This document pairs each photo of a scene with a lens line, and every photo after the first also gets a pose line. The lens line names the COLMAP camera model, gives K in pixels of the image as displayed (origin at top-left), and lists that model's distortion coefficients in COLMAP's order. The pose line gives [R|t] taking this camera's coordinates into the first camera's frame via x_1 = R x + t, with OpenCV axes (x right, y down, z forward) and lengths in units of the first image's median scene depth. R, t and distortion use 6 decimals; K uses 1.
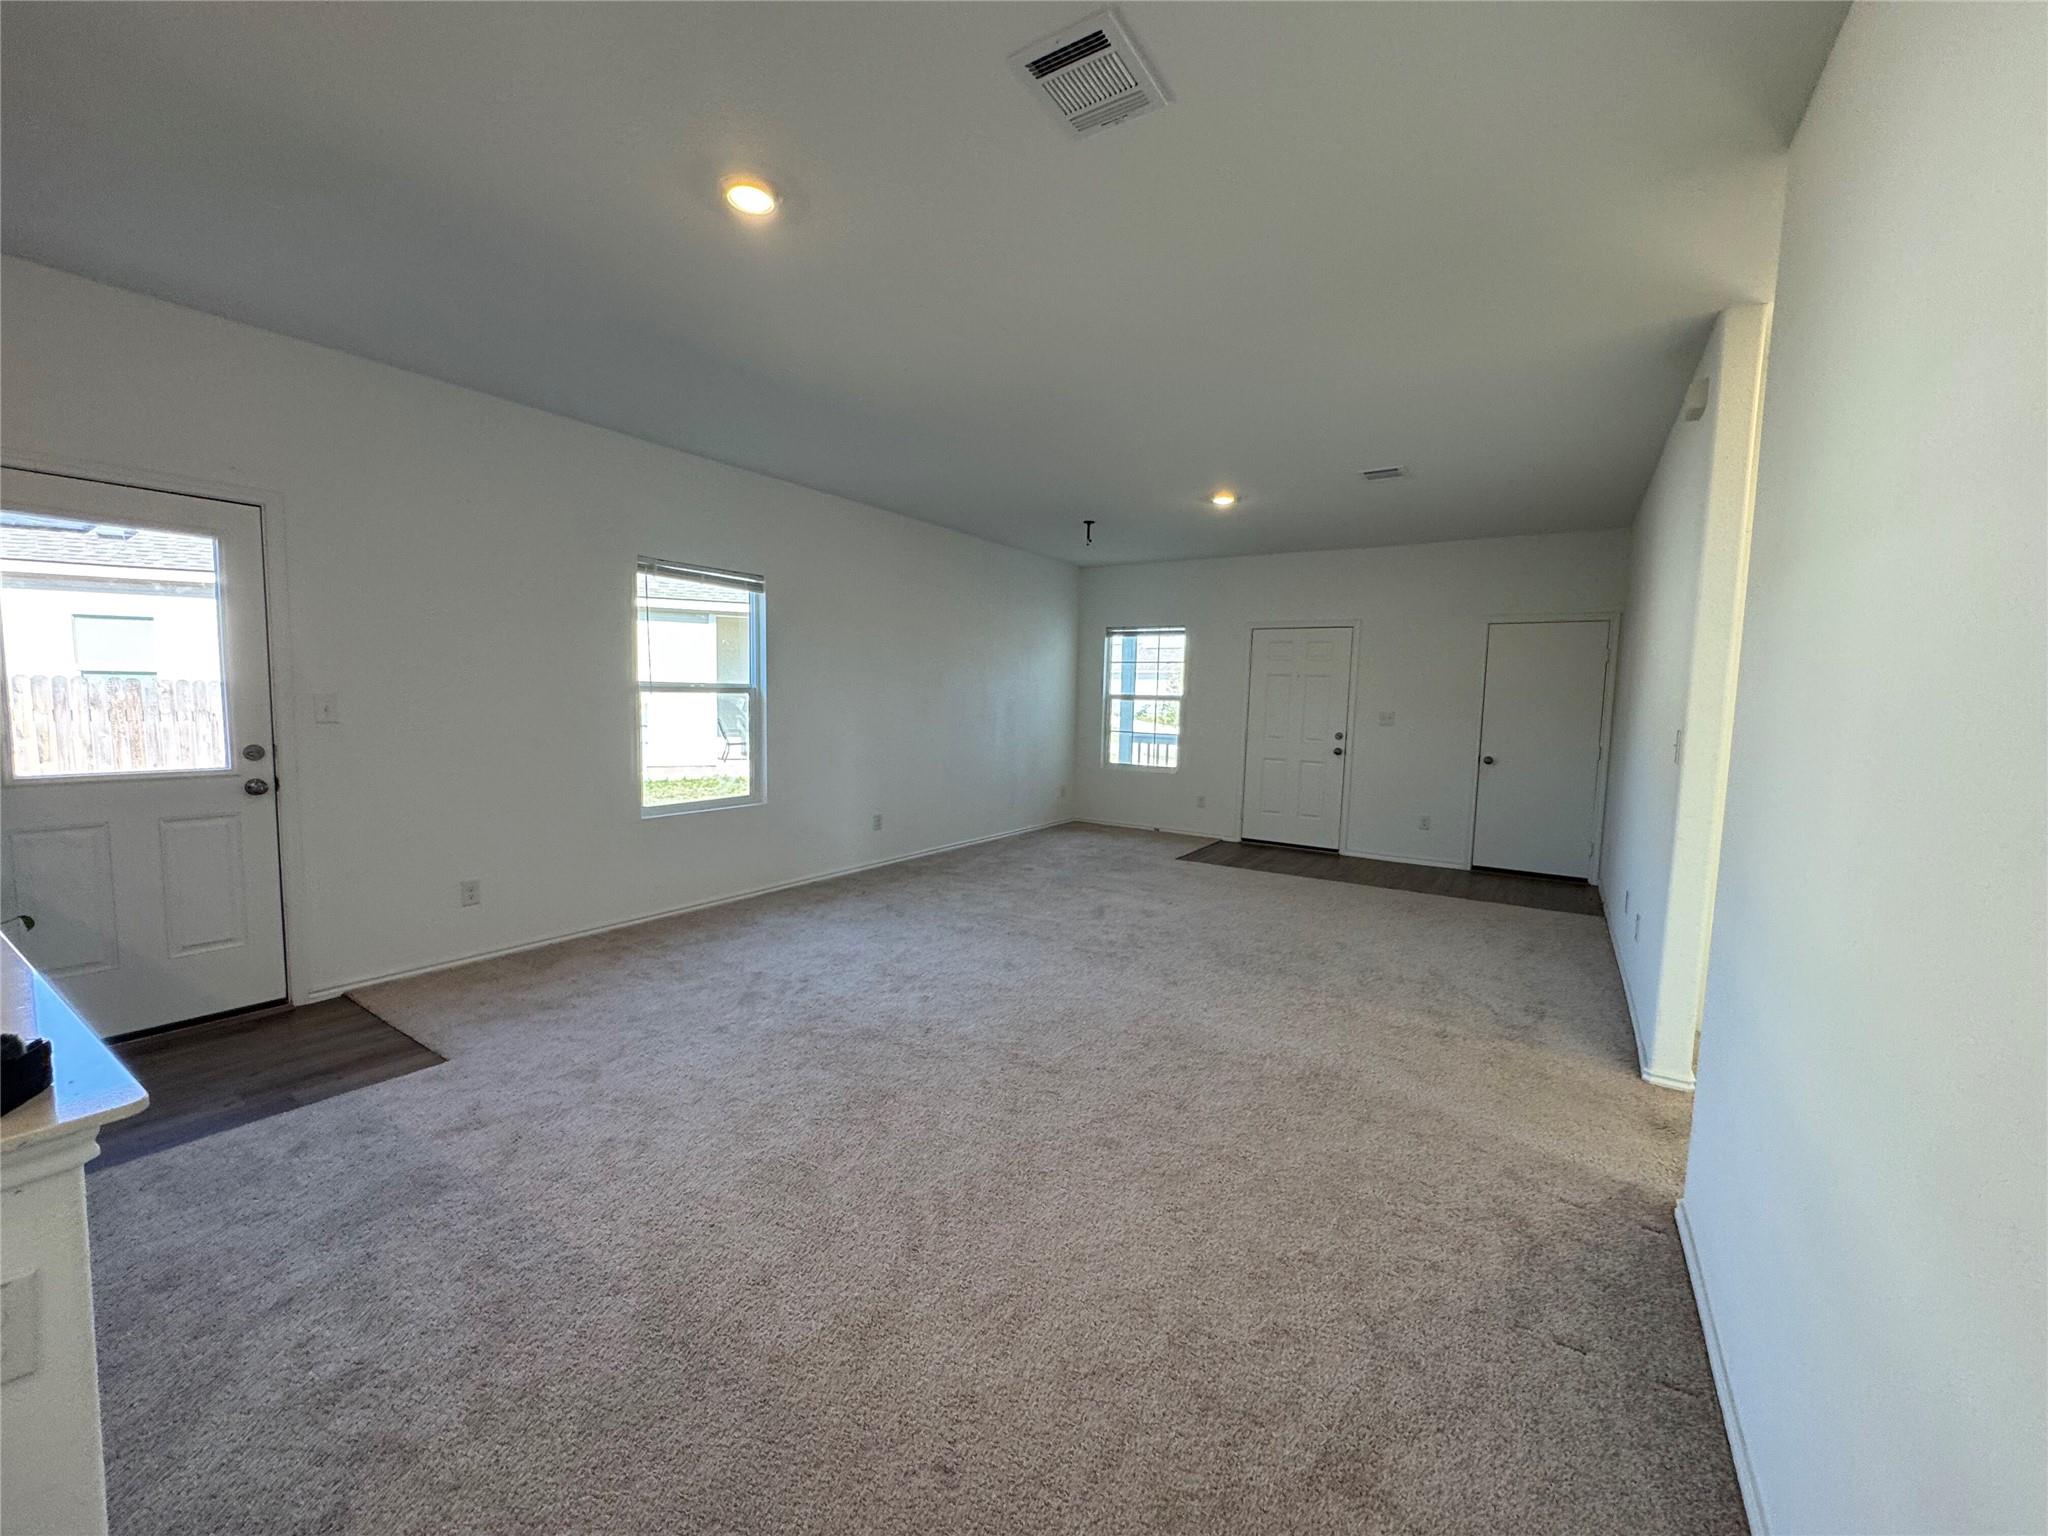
lens RADIAL K [[824.2, 0, 1026.9], [0, 824.2, 763.3], [0, 0, 1]] dist [0.023911, 0.000571]
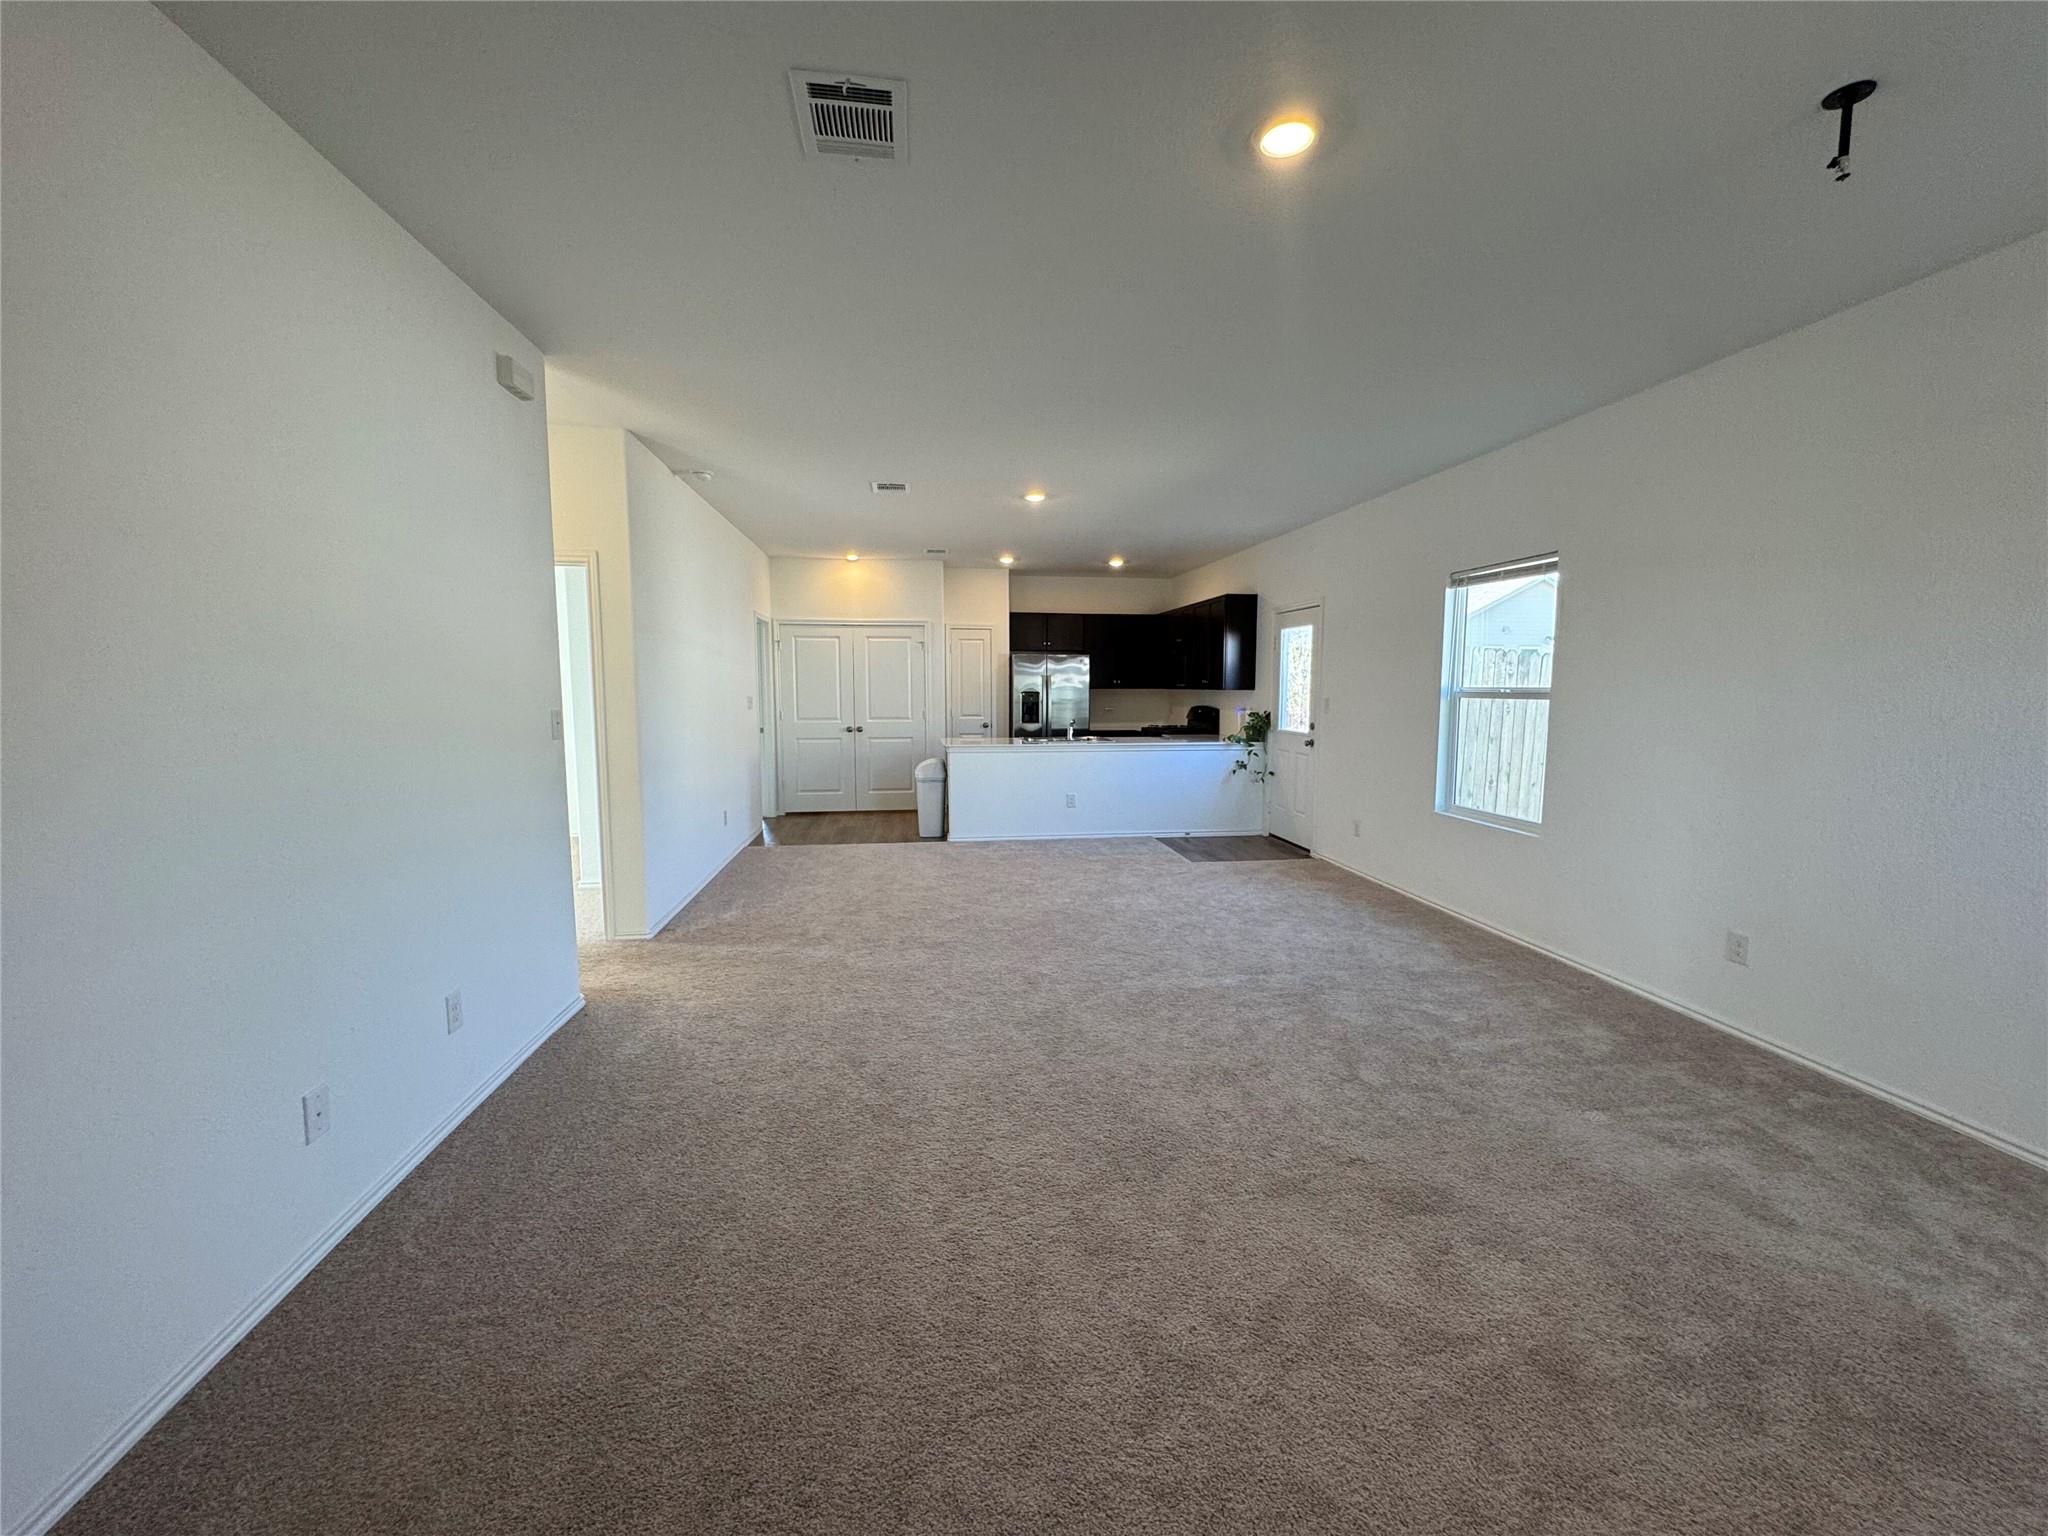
lens RADIAL K [[824.2, 0, 1032.0], [0, 824.2, 769.6], [0, 0, 1]] dist [0.023911, 0.000571]
pose [[-0.754712, 0.032230, -0.655264, 0.612267], [-0.087209, 0.985000, 0.148892, -0.098096], [0.650234, 0.169516, -0.740581, 1.347417]]
